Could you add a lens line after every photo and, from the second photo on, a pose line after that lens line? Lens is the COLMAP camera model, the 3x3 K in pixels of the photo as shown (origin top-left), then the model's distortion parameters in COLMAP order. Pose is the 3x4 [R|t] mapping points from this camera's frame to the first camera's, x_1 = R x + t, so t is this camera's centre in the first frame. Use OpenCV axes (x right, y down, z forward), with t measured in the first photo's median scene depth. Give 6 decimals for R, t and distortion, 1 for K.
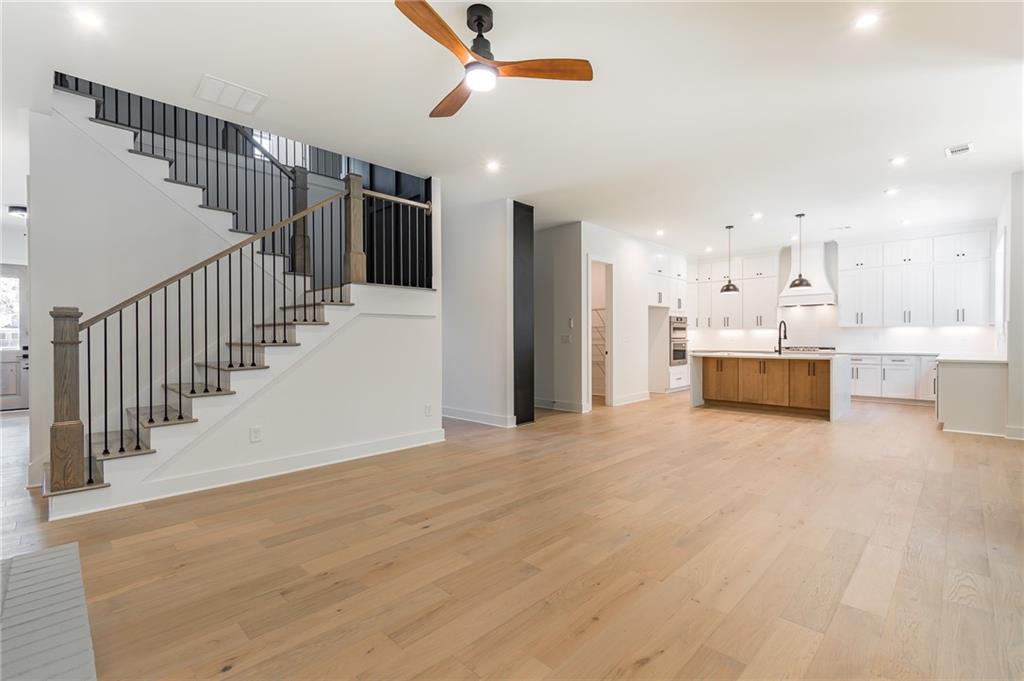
lens RADIAL K [[458.9, 0, 532.7], [0, 458.9, 338.4], [0, 0, 1]] dist [-0.000710, -0.000088]
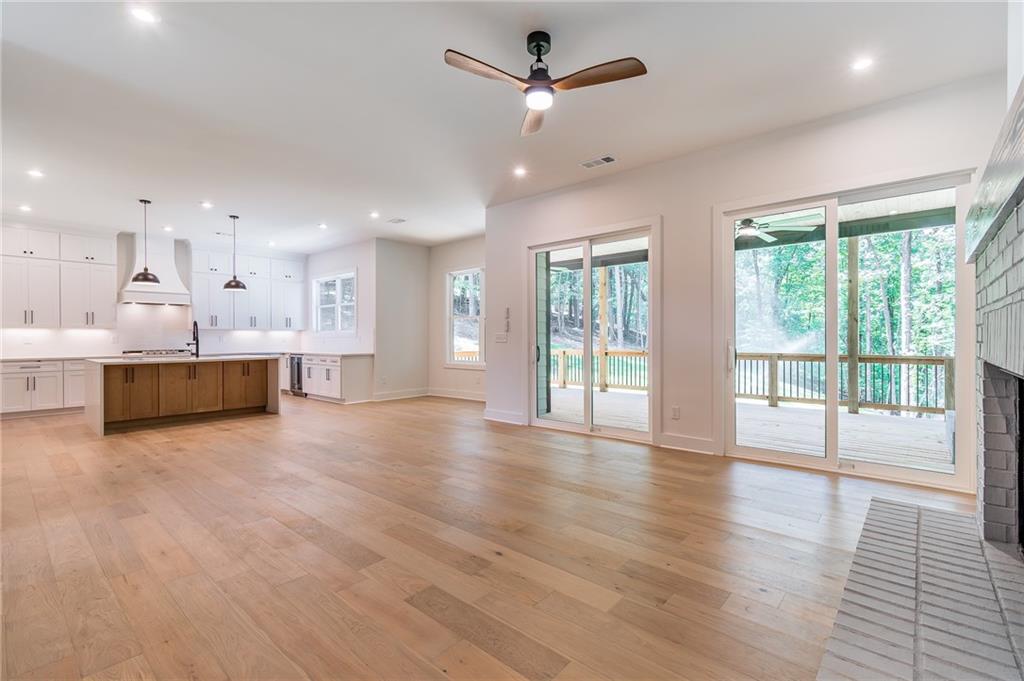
lens RADIAL K [[458.9, 0, 532.7], [0, 458.9, 338.4], [0, 0, 1]] dist [-0.000710, -0.000088]
pose [[-0.065466, 0.002545, 0.997852, -0.408837], [0.005723, 0.999981, -0.002175, 0.002664], [-0.997838, 0.005568, -0.065479, 0.367718]]
